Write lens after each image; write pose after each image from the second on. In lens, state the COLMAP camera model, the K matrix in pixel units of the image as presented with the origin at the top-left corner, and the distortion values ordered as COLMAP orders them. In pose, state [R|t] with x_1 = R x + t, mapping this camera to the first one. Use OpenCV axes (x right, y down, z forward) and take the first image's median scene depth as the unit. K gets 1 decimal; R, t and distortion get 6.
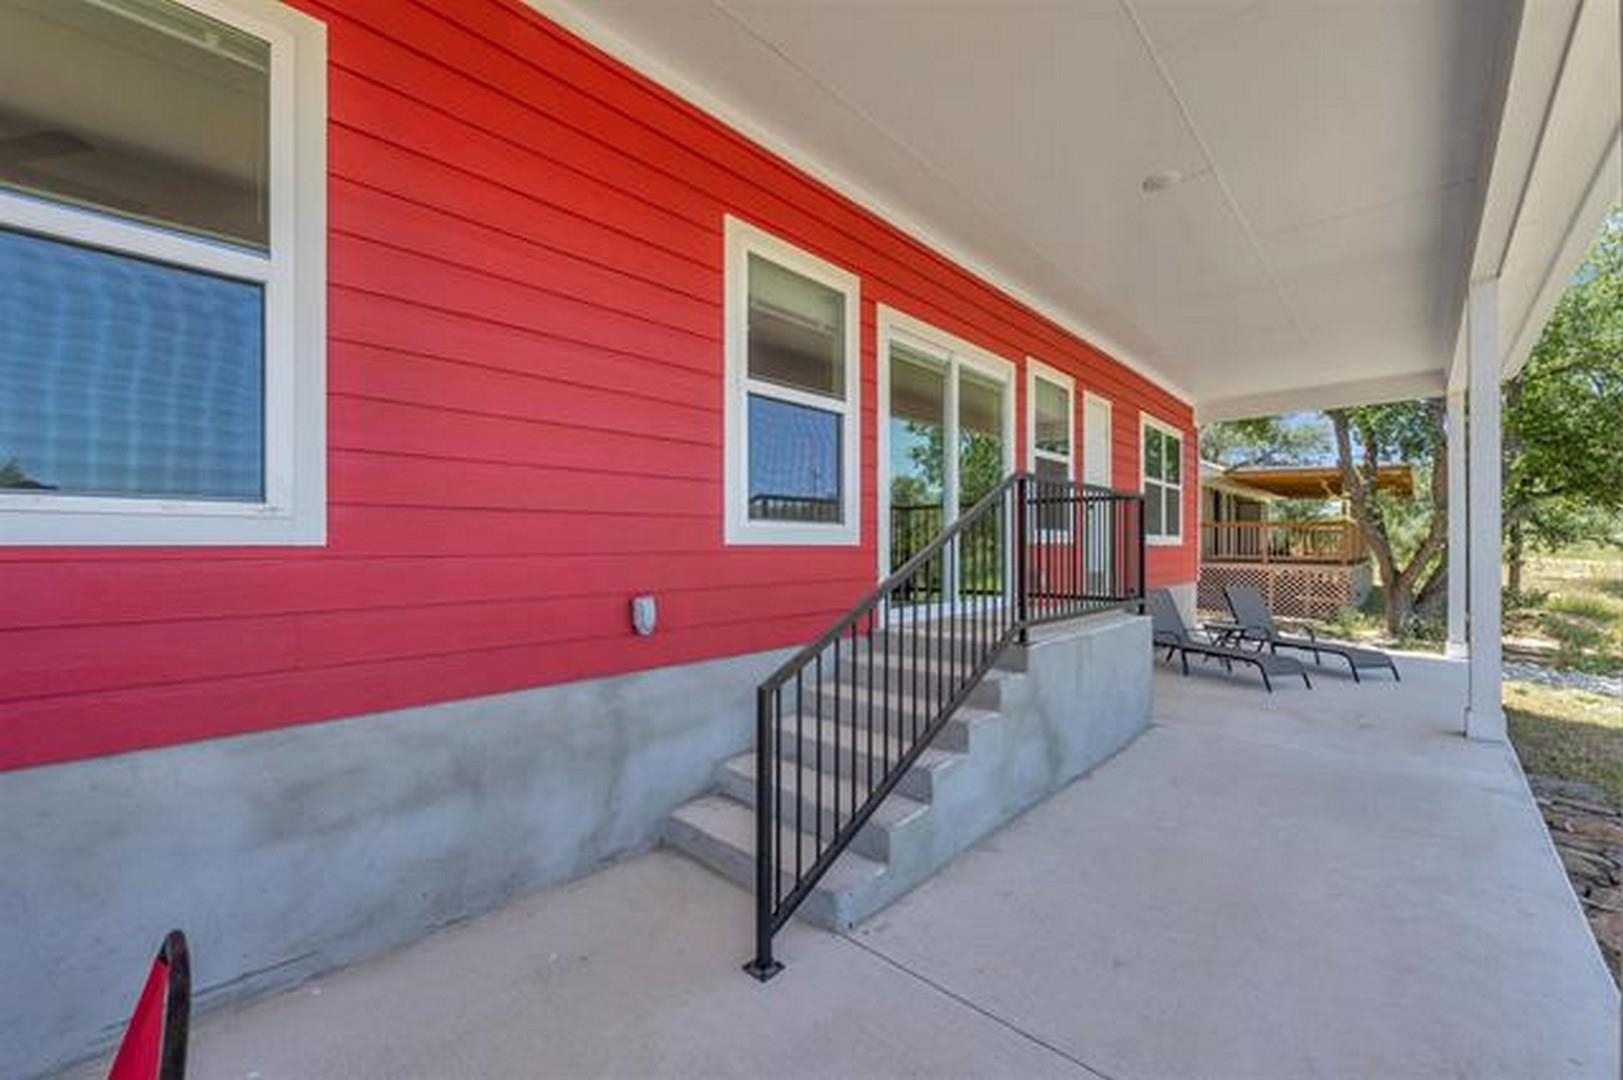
lens RADIAL K [[650.1, 0, 814.5], [0, 650.1, 554.3], [0, 0, 1]] dist [0.002931, 0.000086]
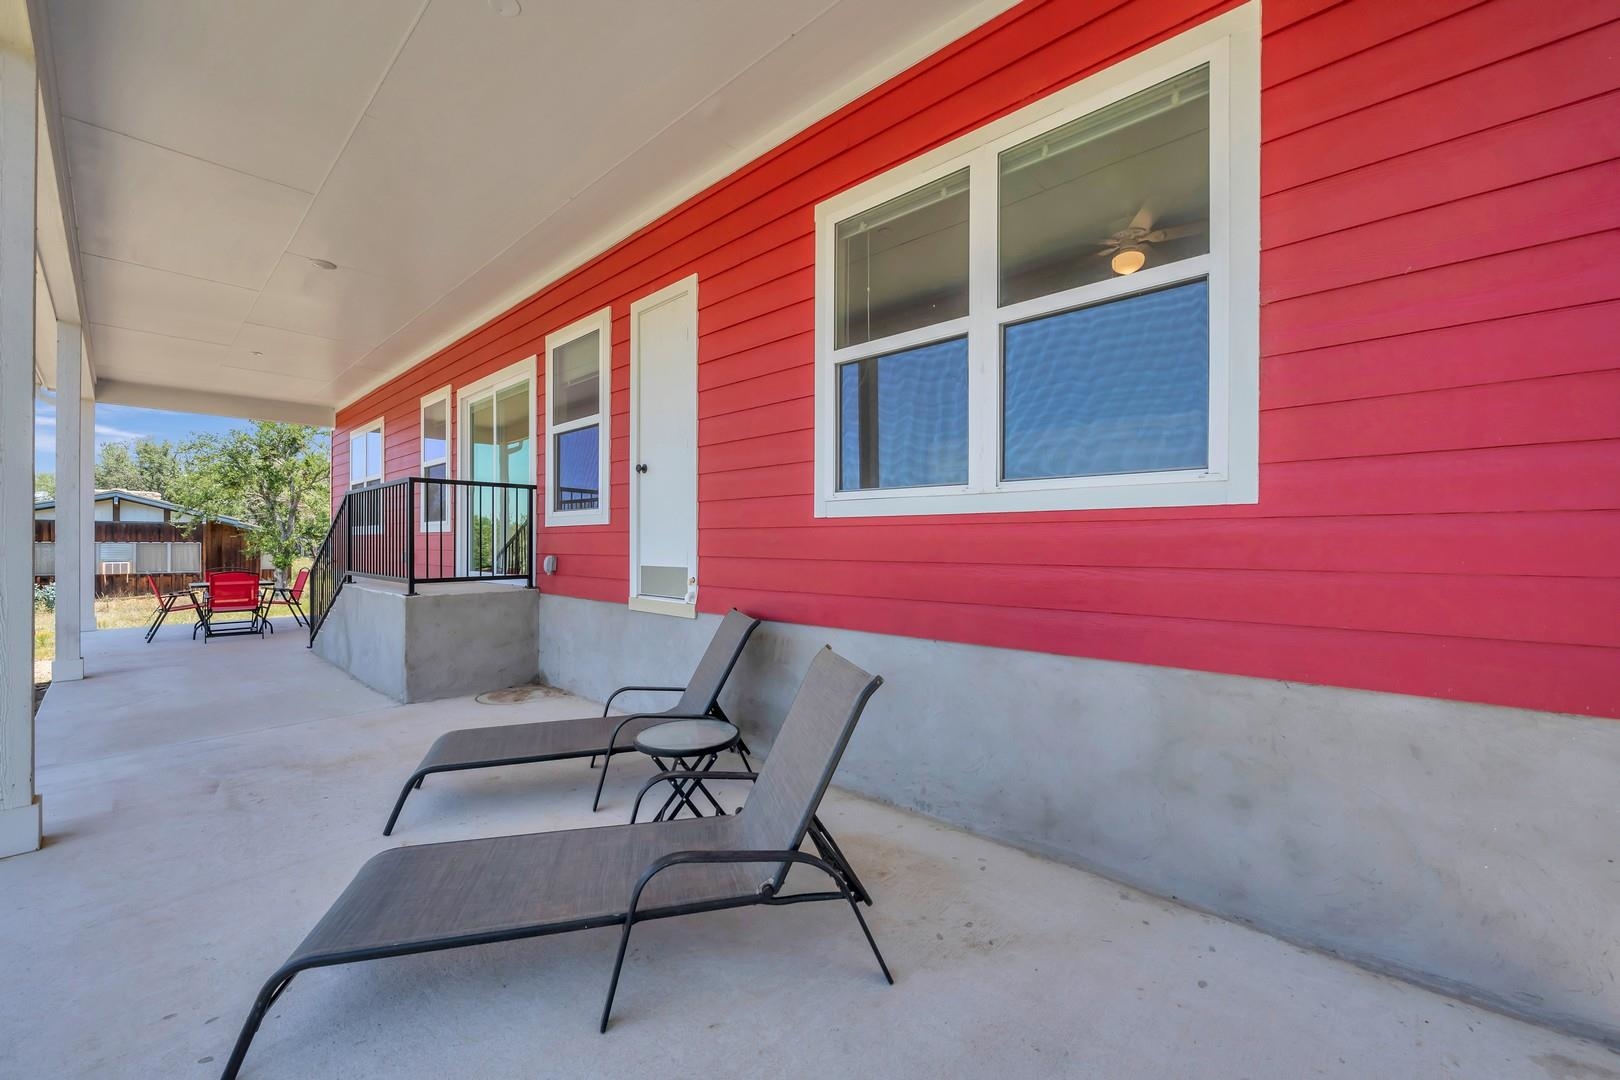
lens RADIAL K [[643.8, 0, 827.5], [0, 643.8, 541.1], [0, 0, 1]] dist [-0.017486, 0.000166]
pose [[0.007949, 0.033779, -0.999398, 0.901948], [0.020063, 0.999223, 0.033933, -0.012204], [0.999767, -0.020321, 0.007265, 0.970354]]
